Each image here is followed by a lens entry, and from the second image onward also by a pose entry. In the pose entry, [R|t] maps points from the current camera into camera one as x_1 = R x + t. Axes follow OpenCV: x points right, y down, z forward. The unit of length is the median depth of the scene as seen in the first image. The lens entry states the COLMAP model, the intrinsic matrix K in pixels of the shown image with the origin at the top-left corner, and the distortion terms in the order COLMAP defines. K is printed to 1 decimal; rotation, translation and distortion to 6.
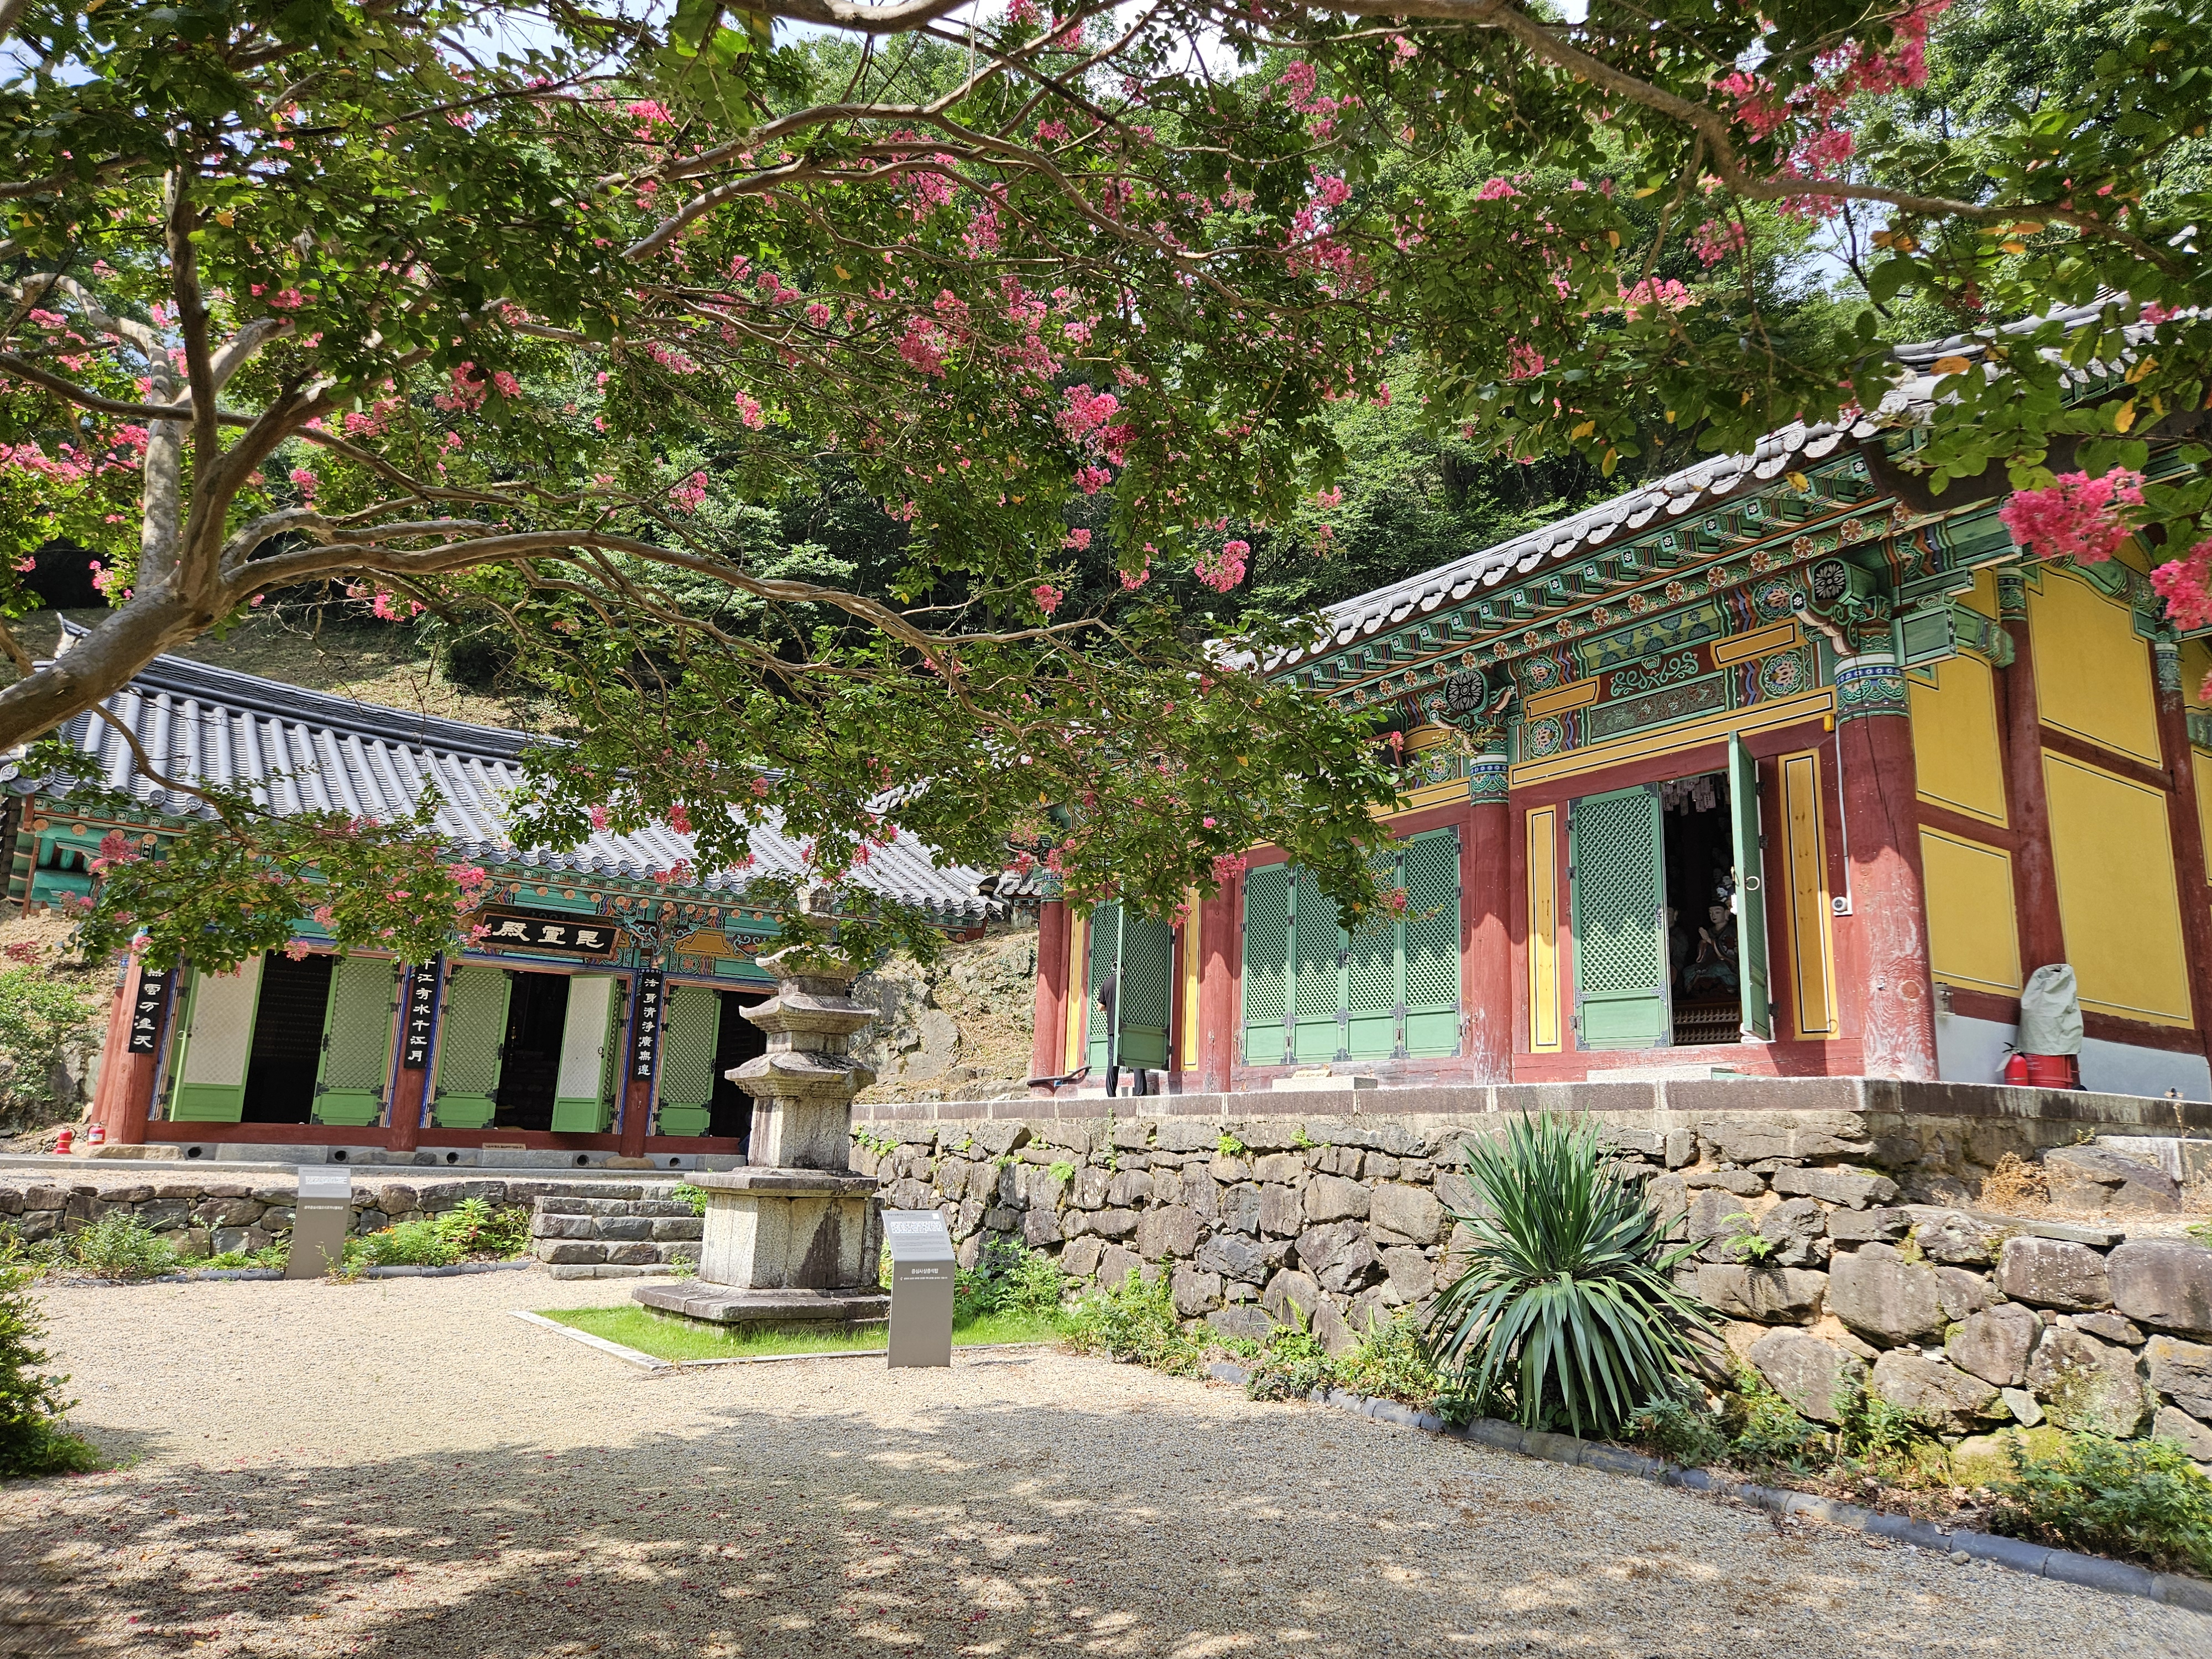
lens RADIAL K [[1490.4, 0, 1116.2], [0, 1490.4, 836.0], [0, 0, 1]] dist [0.072617, -0.056670]
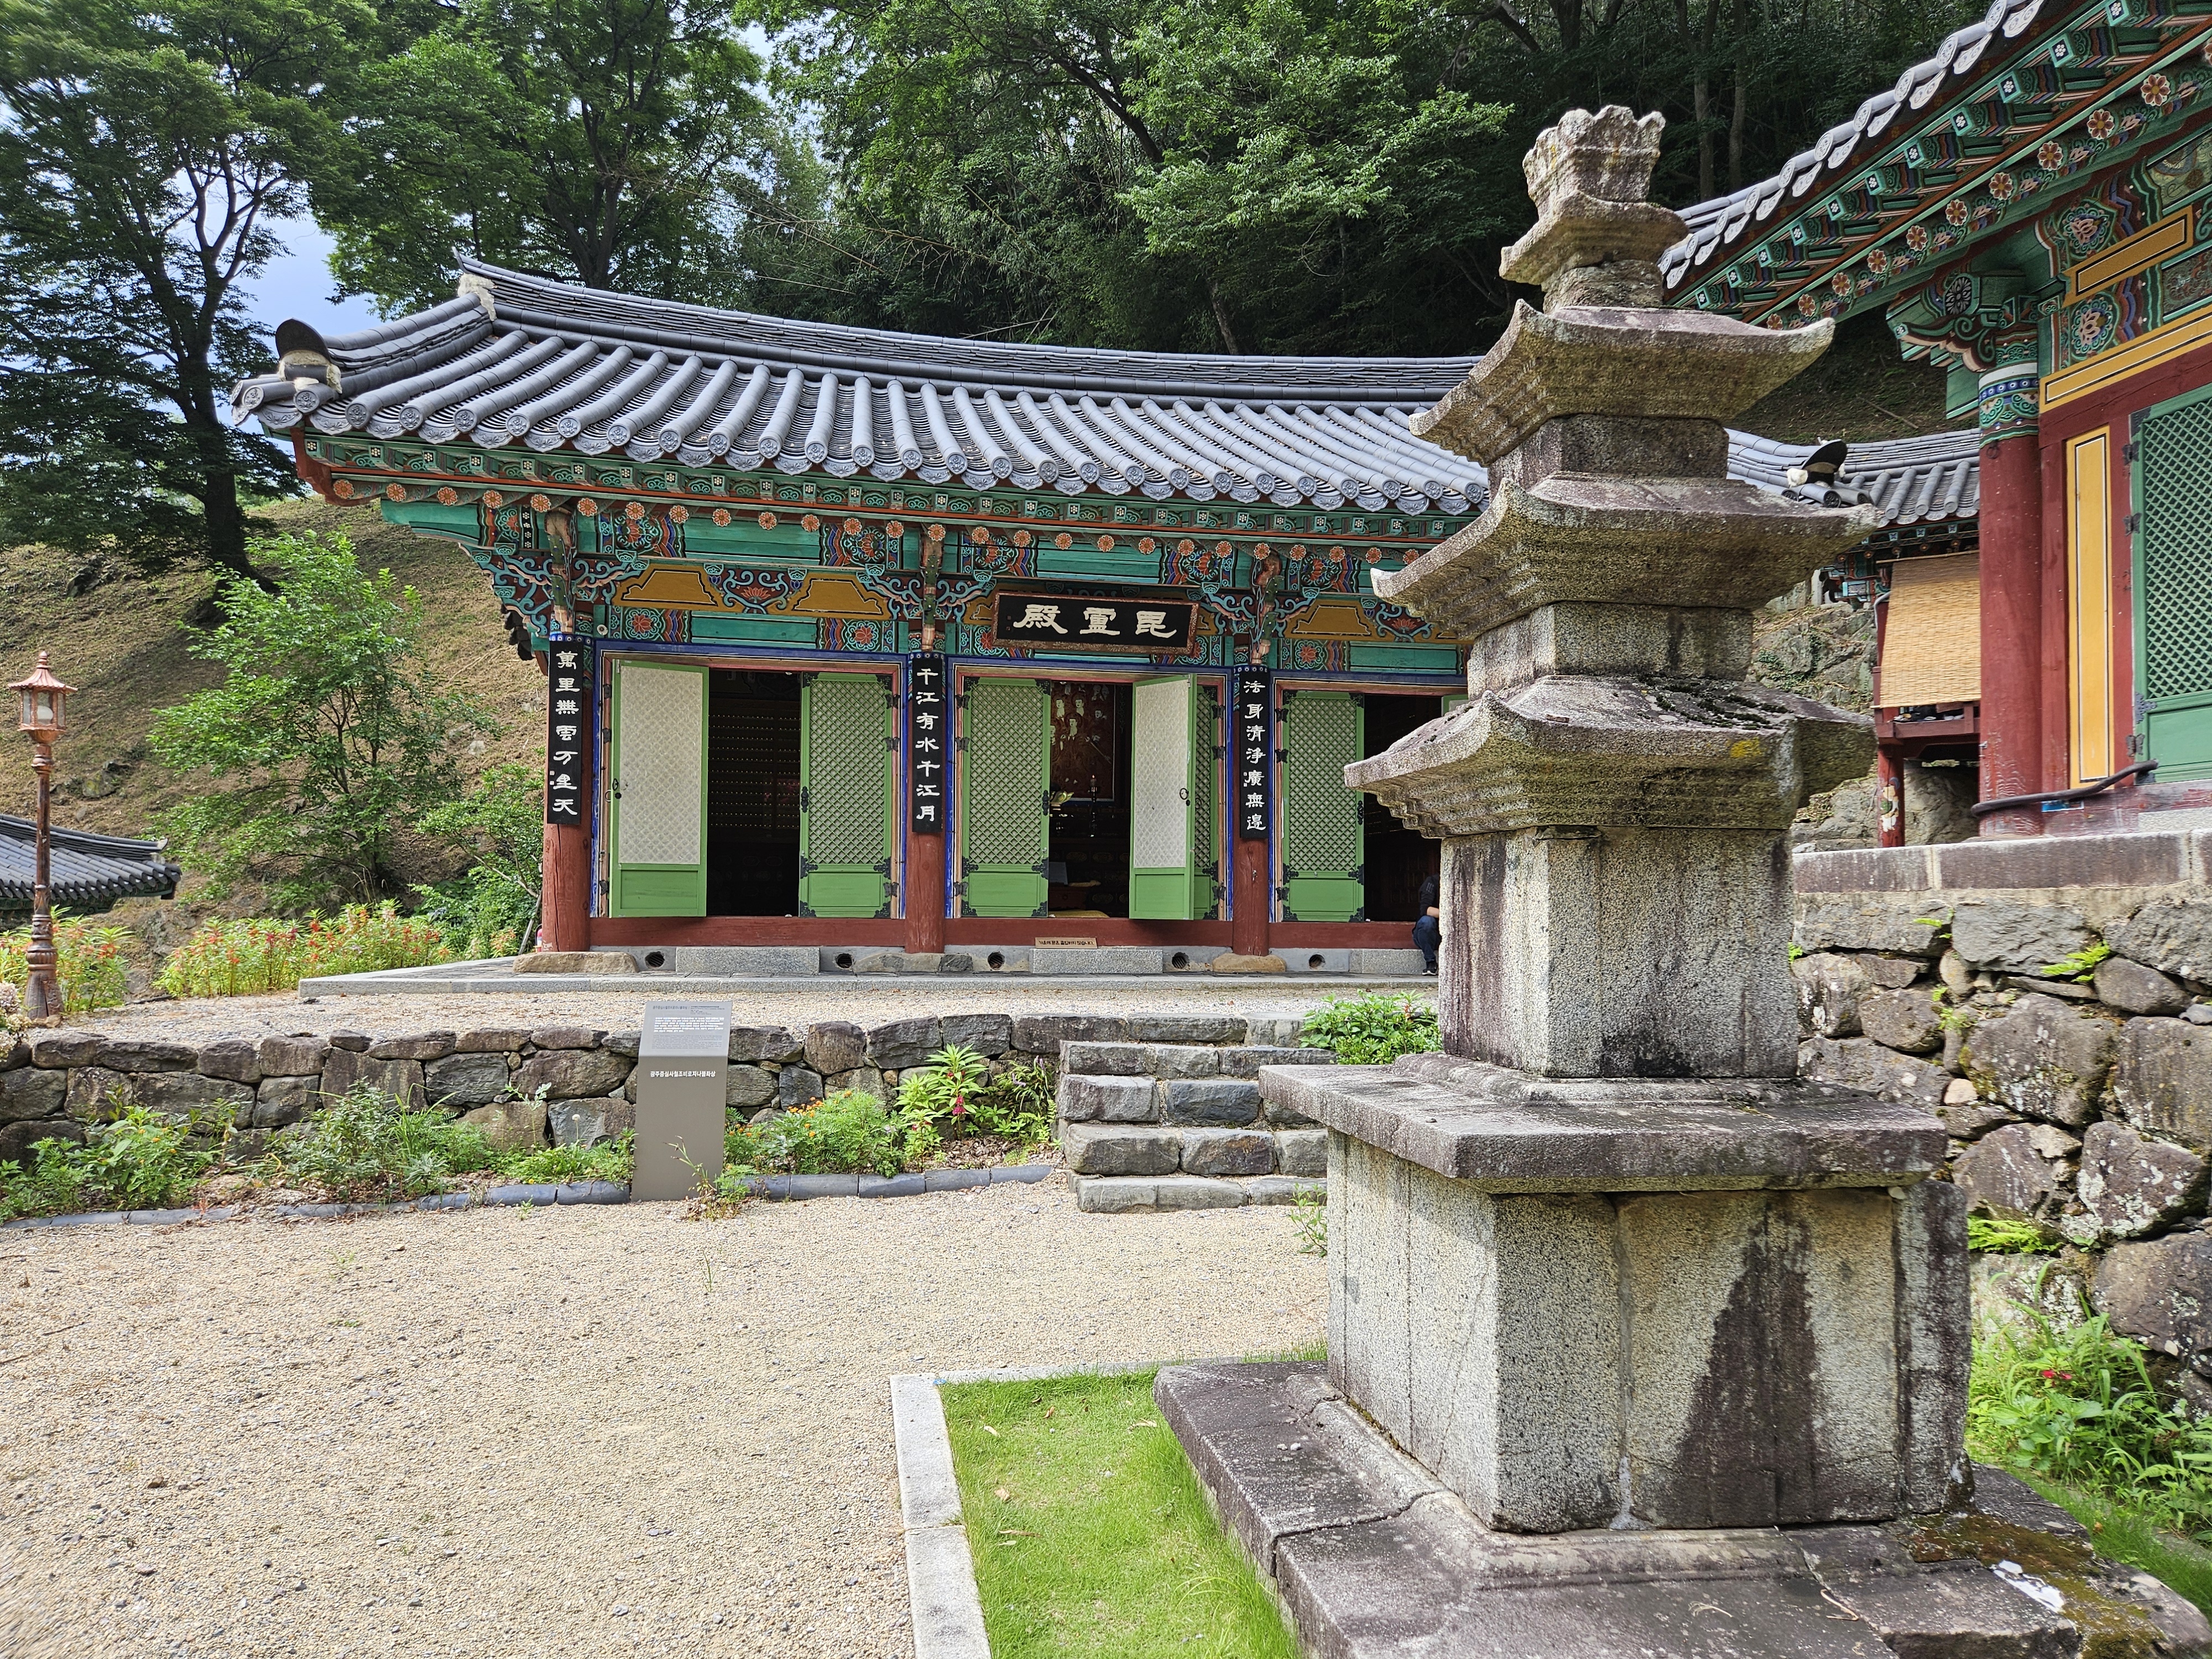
lens RADIAL K [[1490.4, 0, 1116.2], [0, 1490.4, 836.0], [0, 0, 1]] dist [0.072617, -0.056670]
pose [[0.904903, -0.046706, -0.423048, -0.110902], [0.110453, 0.985677, 0.127437, 0.082428], [0.411037, -0.162045, 0.897101, 0.450881]]
